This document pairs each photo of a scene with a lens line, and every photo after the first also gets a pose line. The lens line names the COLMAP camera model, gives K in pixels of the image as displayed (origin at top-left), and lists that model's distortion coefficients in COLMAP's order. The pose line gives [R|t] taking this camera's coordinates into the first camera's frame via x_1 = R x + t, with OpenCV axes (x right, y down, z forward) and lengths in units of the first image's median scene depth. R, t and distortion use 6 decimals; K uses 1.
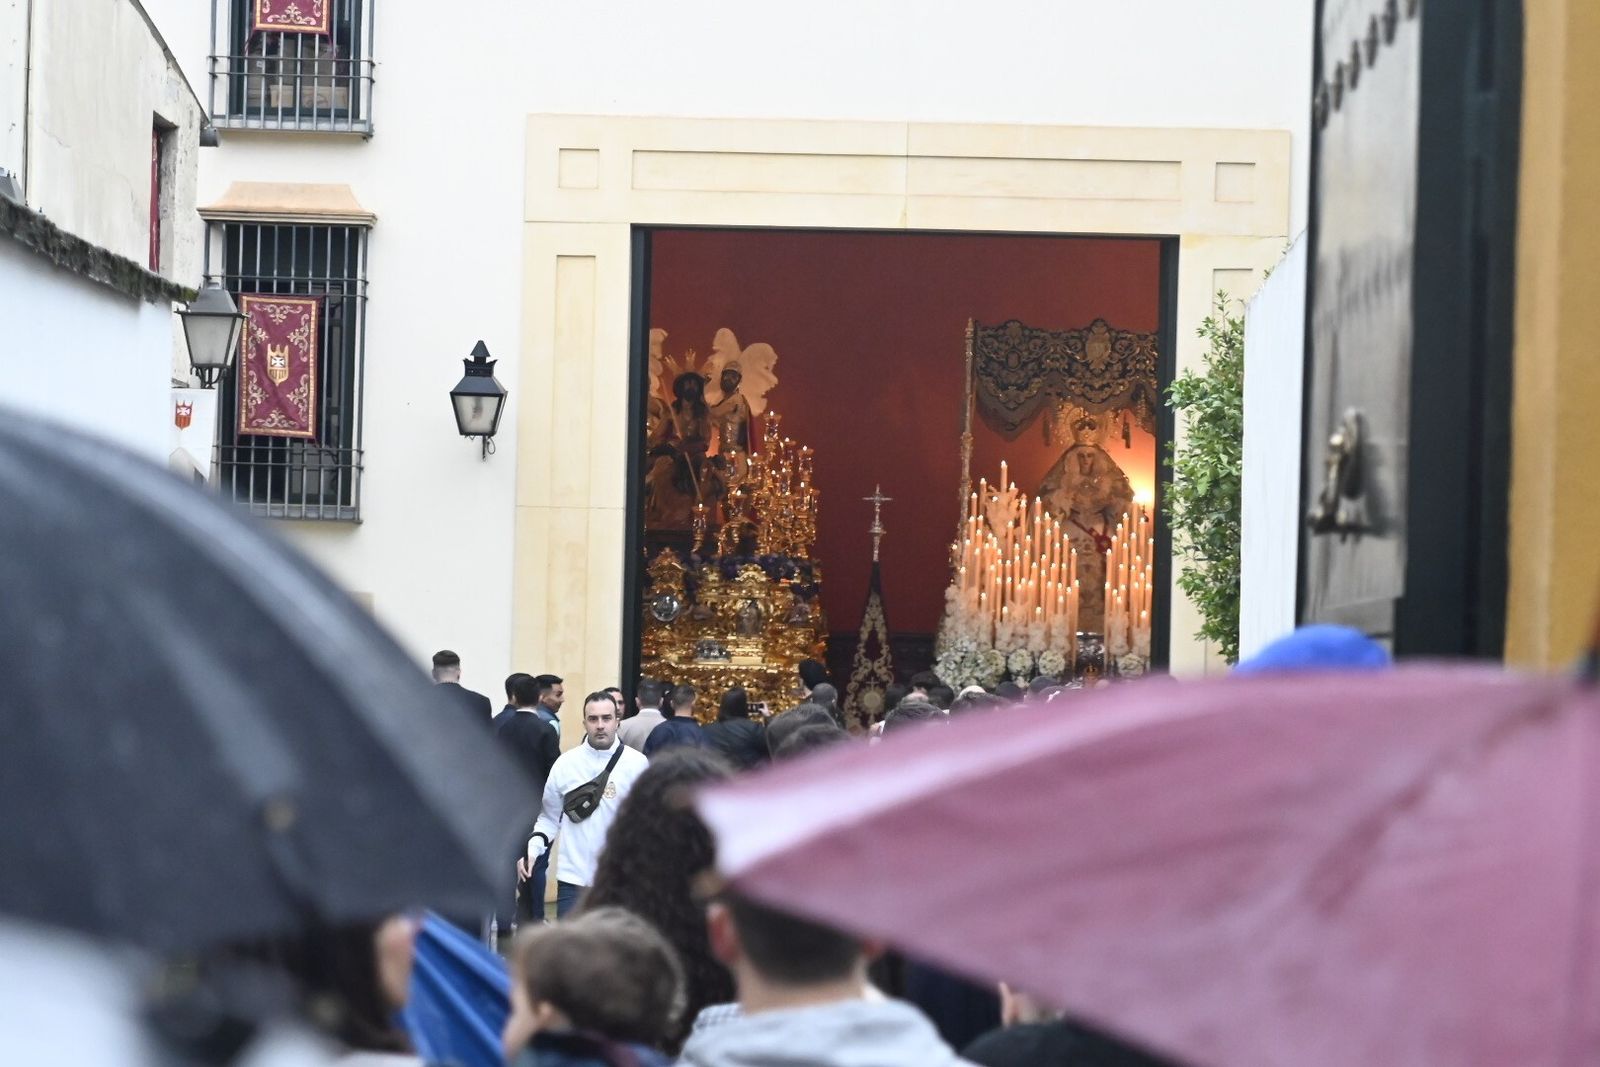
lens RADIAL K [[4487.3, 0, 800.0], [0, 4487.3, 533.5], [0, 0, 1]] dist [0.152982, 1.568052]
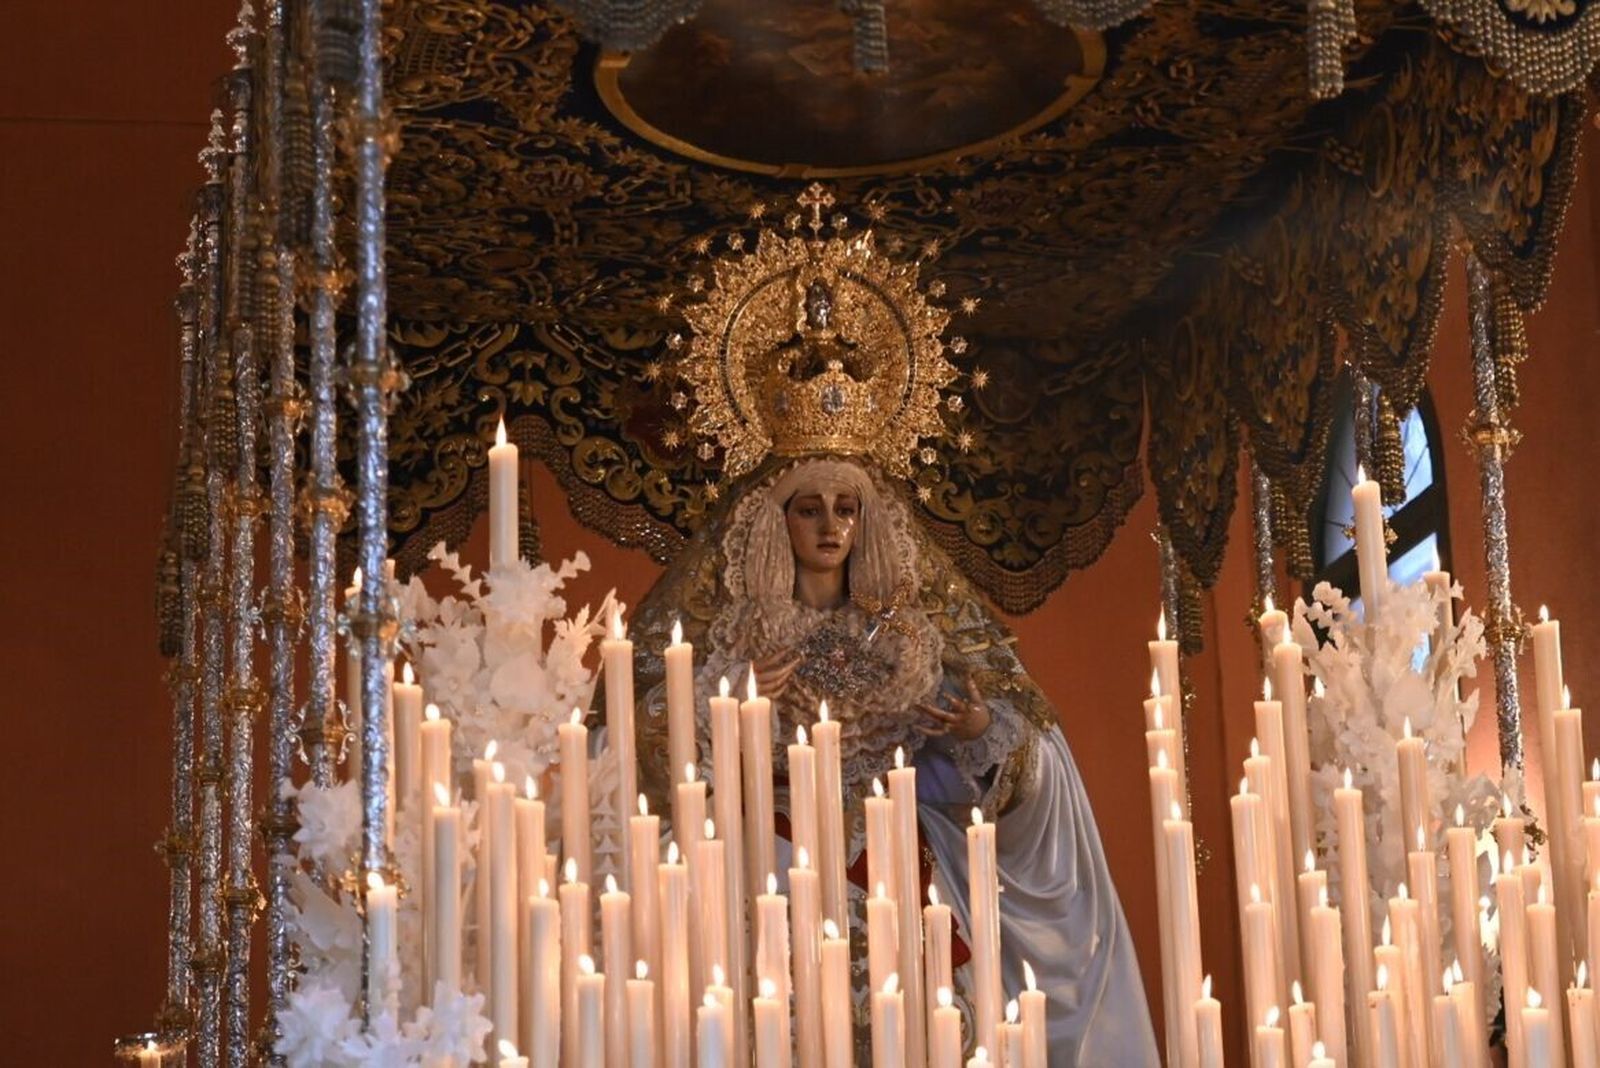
lens RADIAL K [[4487.3, 0, 800.0], [0, 4487.3, 534.0], [0, 0, 1]] dist [0.152982, 1.568052]
pose [[0.968174, 0.007437, 0.250166, 0.010450], [0.051782, 0.971978, -0.229296, 0.033321], [-0.244861, 0.234953, 0.940660, 0.839646]]
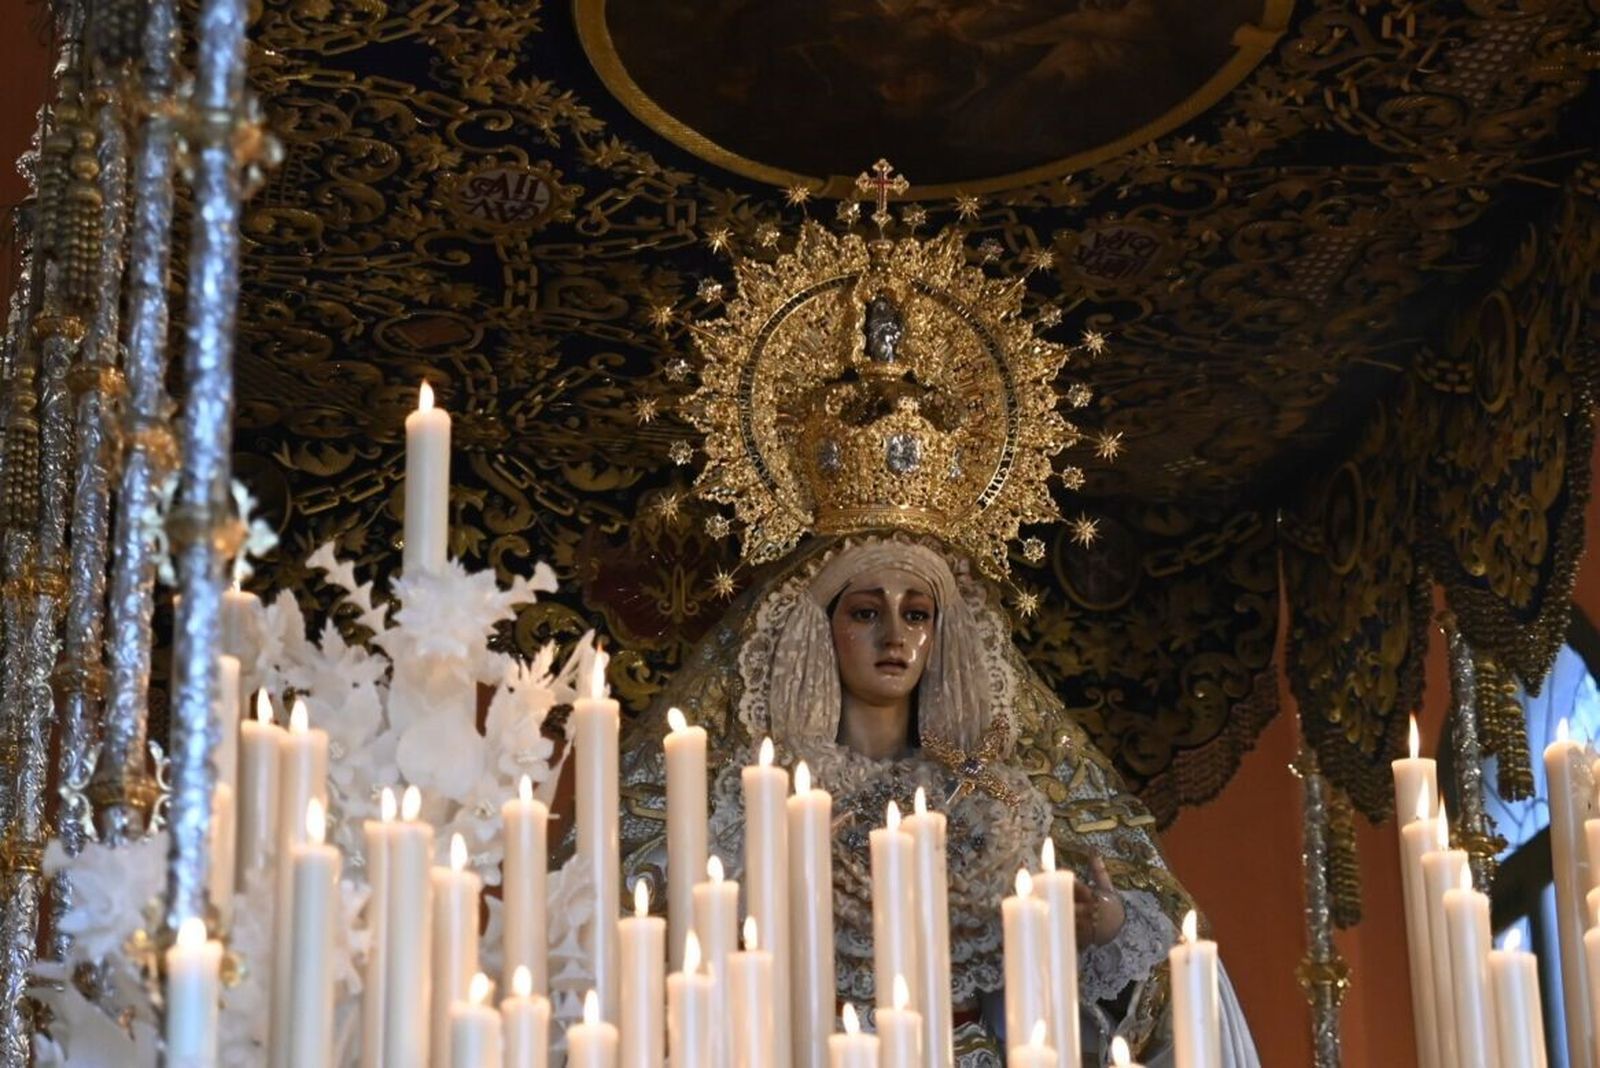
lens RADIAL K [[4487.3, 0, 800.0], [0, 4487.3, 534.0], [0, 0, 1]] dist [0.152982, 1.568052]
pose [[0.962389, 0.065280, 0.263717, 0.023359], [0.032401, 0.936195, -0.349985, 0.032556], [-0.269737, 0.345367, 0.898868, 0.908512]]
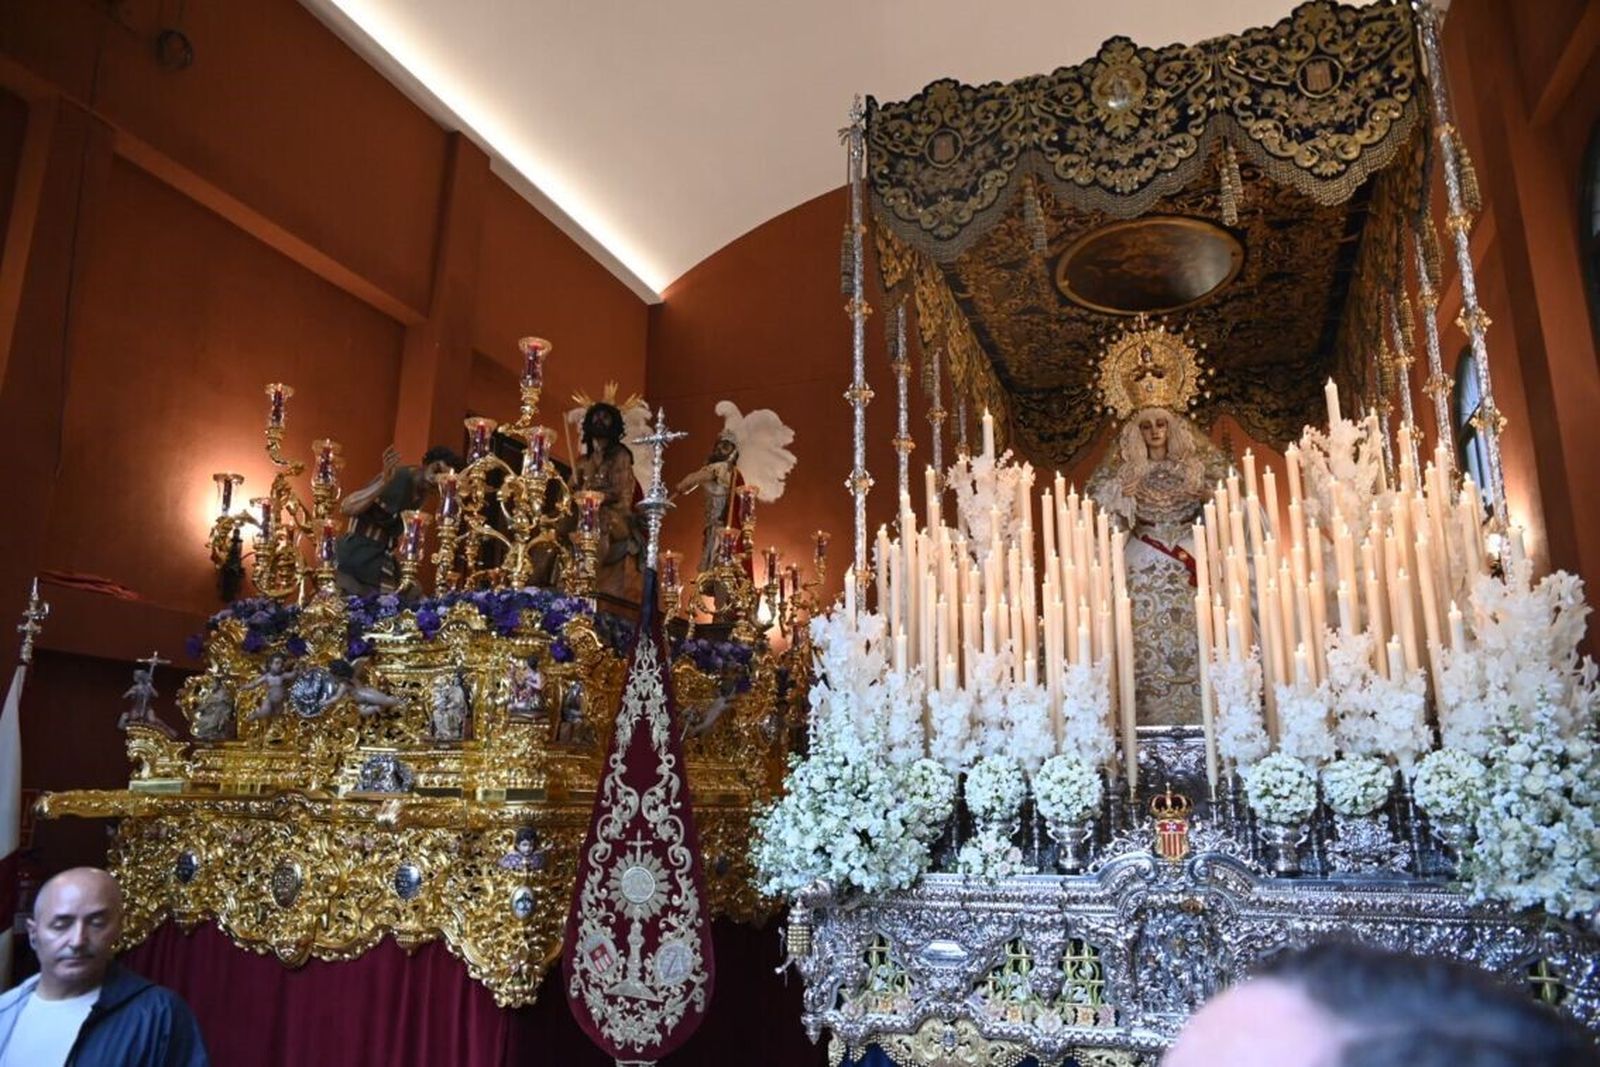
lens RADIAL K [[1089.6, 0, 800.0], [0, 1089.6, 533.5], [0, 0, 1]] dist [-0.118691, 0.100075]
pose [[0.946545, -0.094594, -0.308391, 0.064703], [0.027892, 0.976456, -0.213904, 0.026532], [0.321365, 0.193869, 0.926898, 0.895931]]
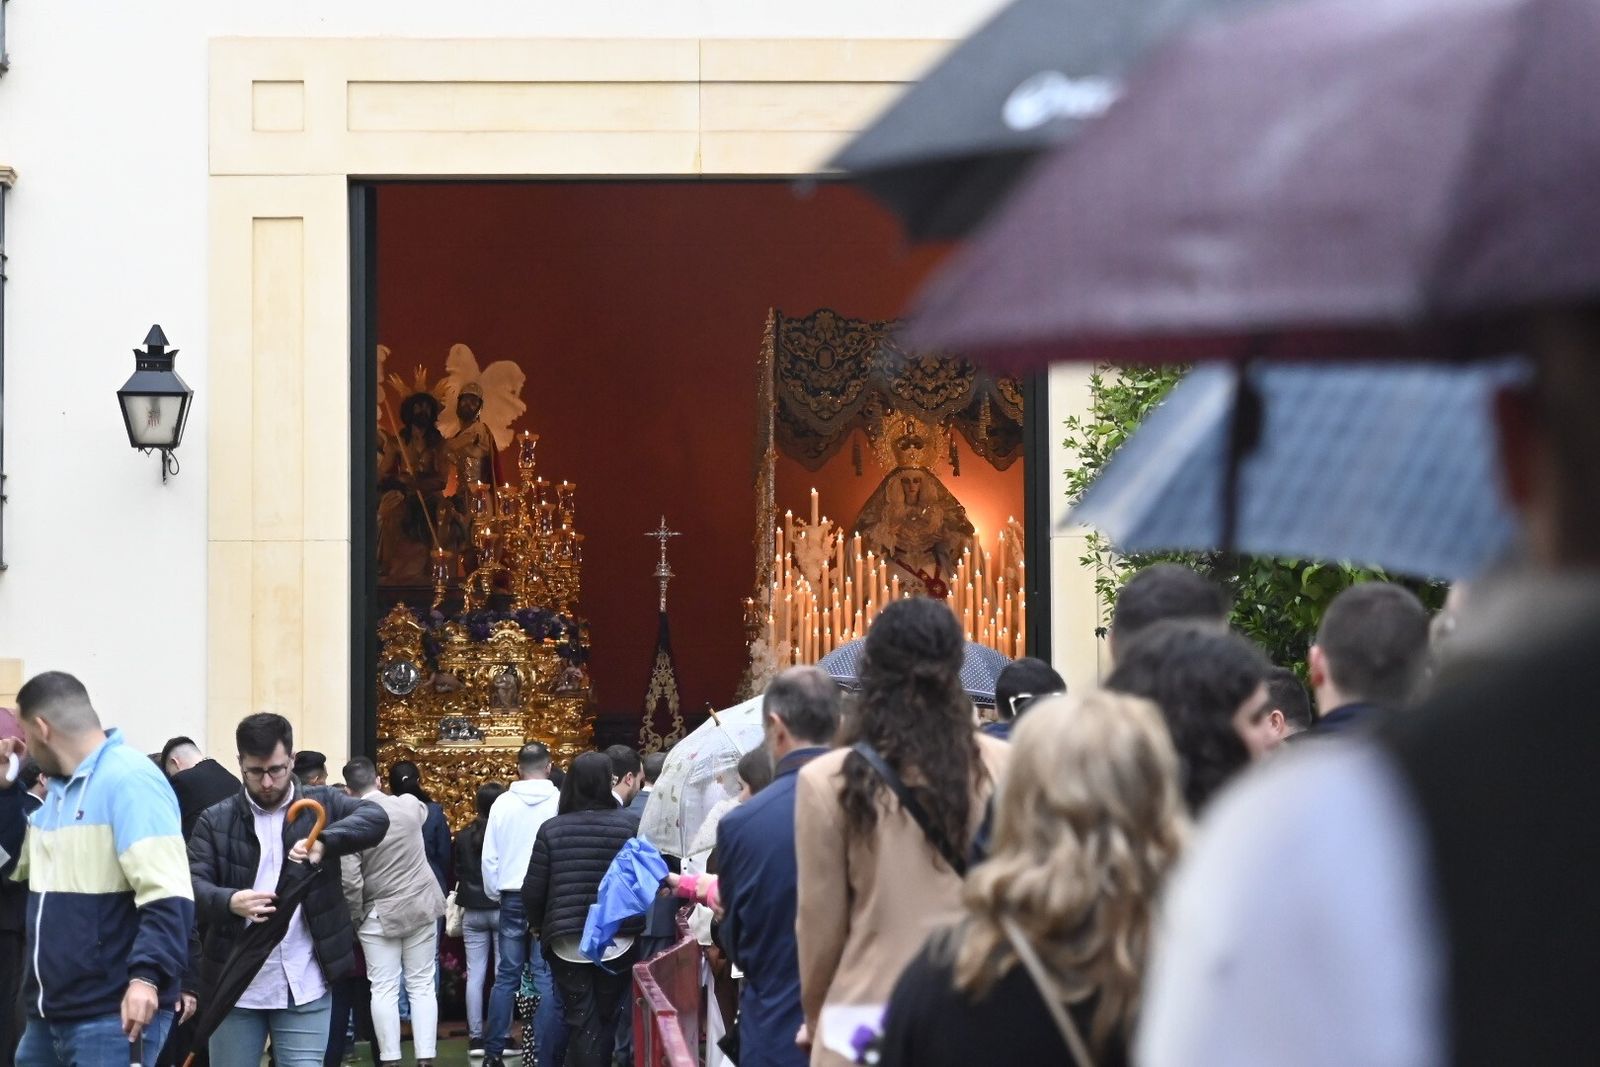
lens RADIAL K [[4487.3, 0, 800.0], [0, 4487.3, 533.5], [0, 0, 1]] dist [0.152982, 1.568052]
pose [[0.997316, -0.026580, 0.068224, -0.012929], [0.028791, 0.999085, -0.031634, 0.018151], [-0.067321, 0.033513, 0.997168, 0.197513]]
